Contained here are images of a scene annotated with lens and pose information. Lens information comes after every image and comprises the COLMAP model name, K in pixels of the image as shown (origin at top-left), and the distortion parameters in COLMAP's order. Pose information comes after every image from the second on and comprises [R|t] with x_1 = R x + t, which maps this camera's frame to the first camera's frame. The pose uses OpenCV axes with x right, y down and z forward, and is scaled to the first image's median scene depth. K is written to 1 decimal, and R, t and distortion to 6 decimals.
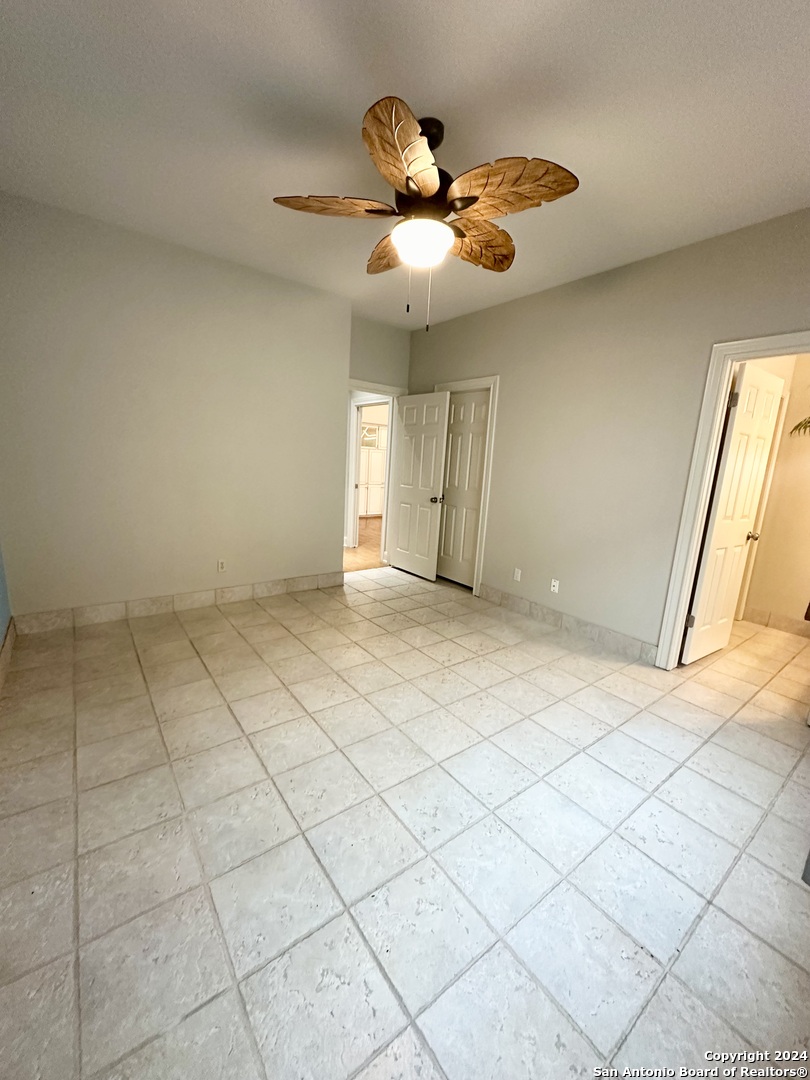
lens RADIAL K [[426.8, 0, 404.9], [0, 426.8, 539.6], [0, 0, 1]] dist [-0.000355, -0.000280]
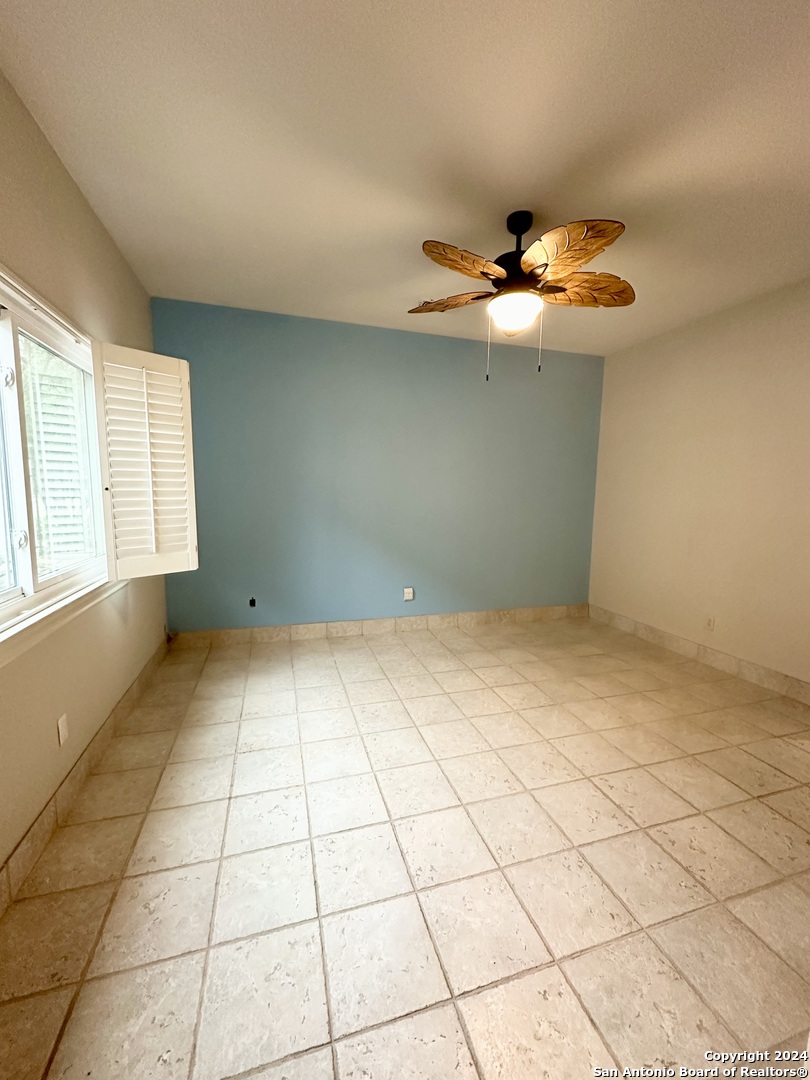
lens RADIAL K [[426.8, 0, 406.5], [0, 426.8, 540.4], [0, 0, 1]] dist [-0.000355, -0.000280]
pose [[-0.337538, 0.049542, -0.940007, 1.067894], [-0.217811, 0.967402, 0.129197, -0.144362], [0.915766, 0.248353, -0.315744, 1.055301]]
